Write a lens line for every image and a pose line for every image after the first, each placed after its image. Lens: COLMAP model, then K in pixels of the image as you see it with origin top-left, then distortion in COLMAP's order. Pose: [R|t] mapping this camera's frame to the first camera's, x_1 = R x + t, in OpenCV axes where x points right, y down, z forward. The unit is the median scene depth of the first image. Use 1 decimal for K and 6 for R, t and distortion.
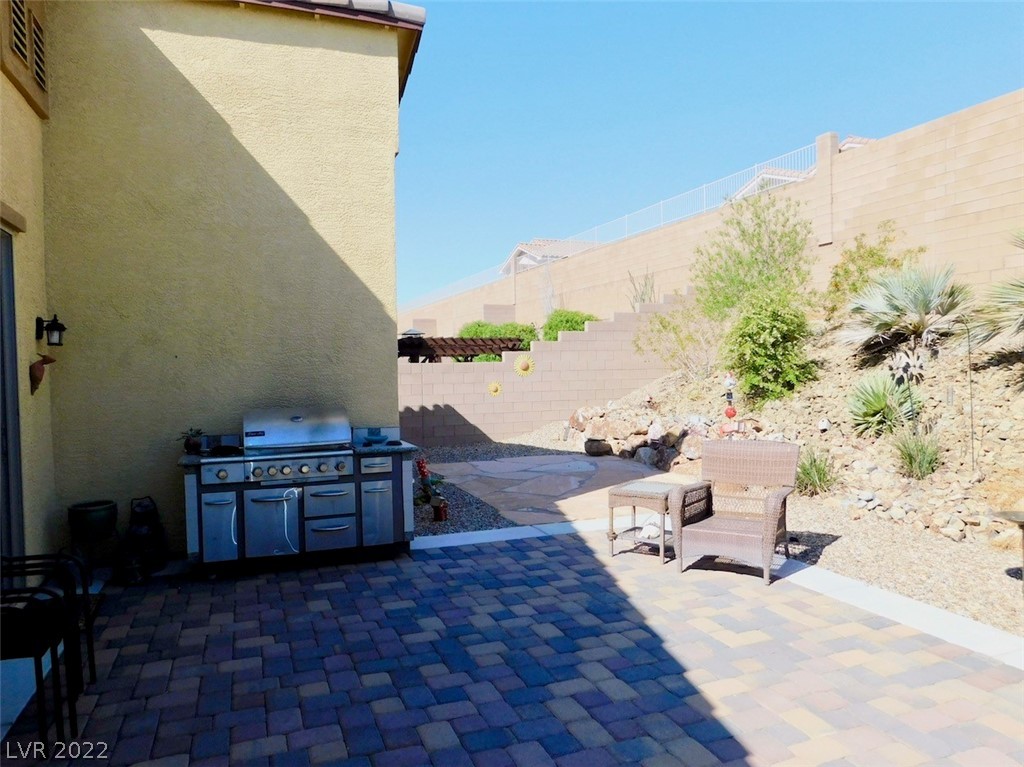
lens RADIAL K [[696.1, 0, 517.0], [0, 696.1, 382.3], [0, 0, 1]] dist [-0.075499, 0.054540]
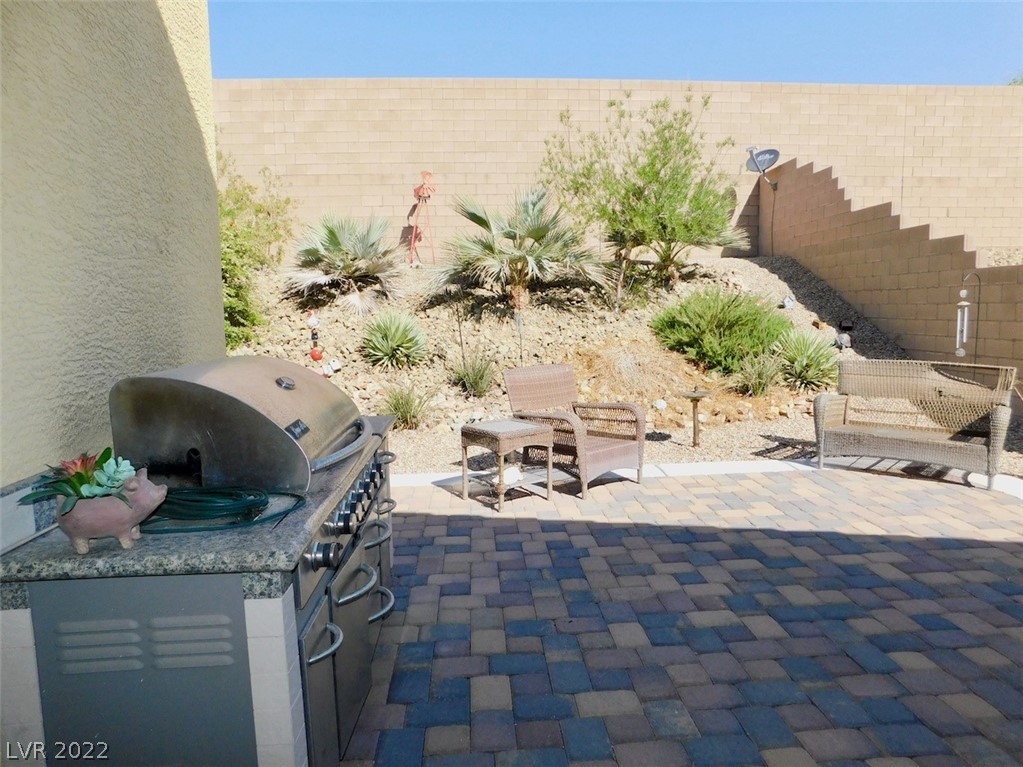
lens RADIAL K [[666.7, 0, 514.2], [0, 666.7, 388.5], [0, 0, 1]] dist [-0.047399, 0.024458]
pose [[0.317022, -0.102668, 0.942845, -0.718885], [0.040691, 0.994680, 0.094631, 0.026859], [-0.947545, 0.008365, 0.319513, 0.843080]]
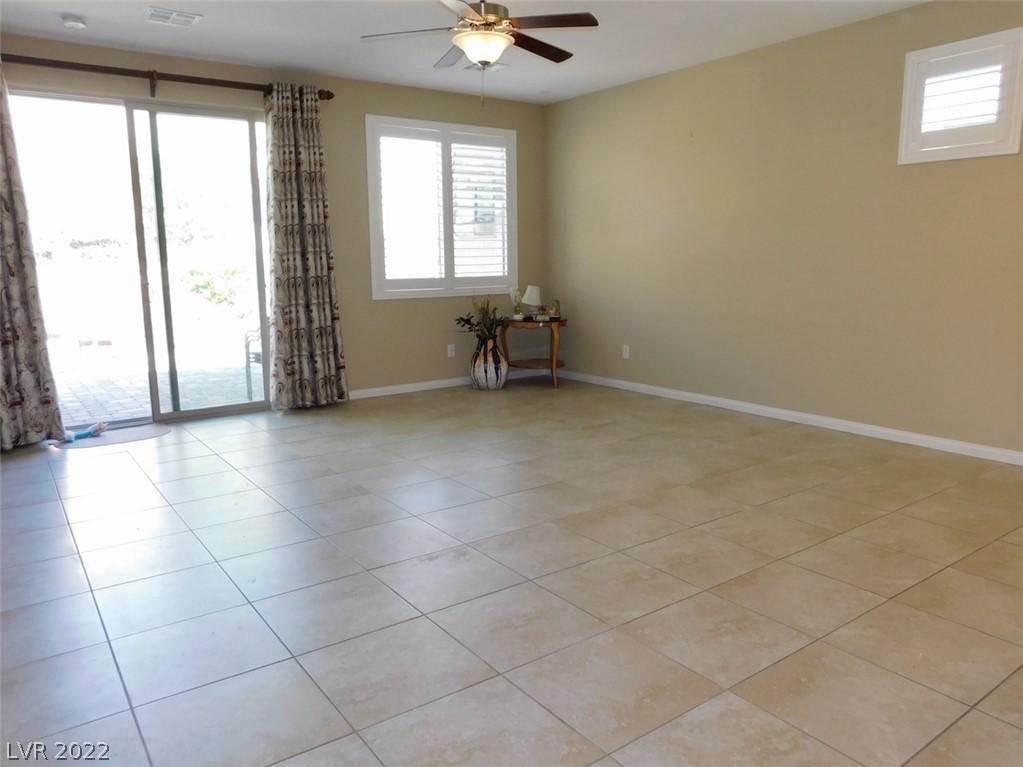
lens RADIAL K [[742.1, 0, 535.8], [0, 742.1, 378.6], [0, 0, 1]] dist [-0.048197, 0.000982]
pose [[-0.264638, -0.134932, 0.954861, -1.916386], [0.046081, 0.987262, 0.152282, 0.073560], [-0.963246, 0.084300, -0.255050, 0.495200]]
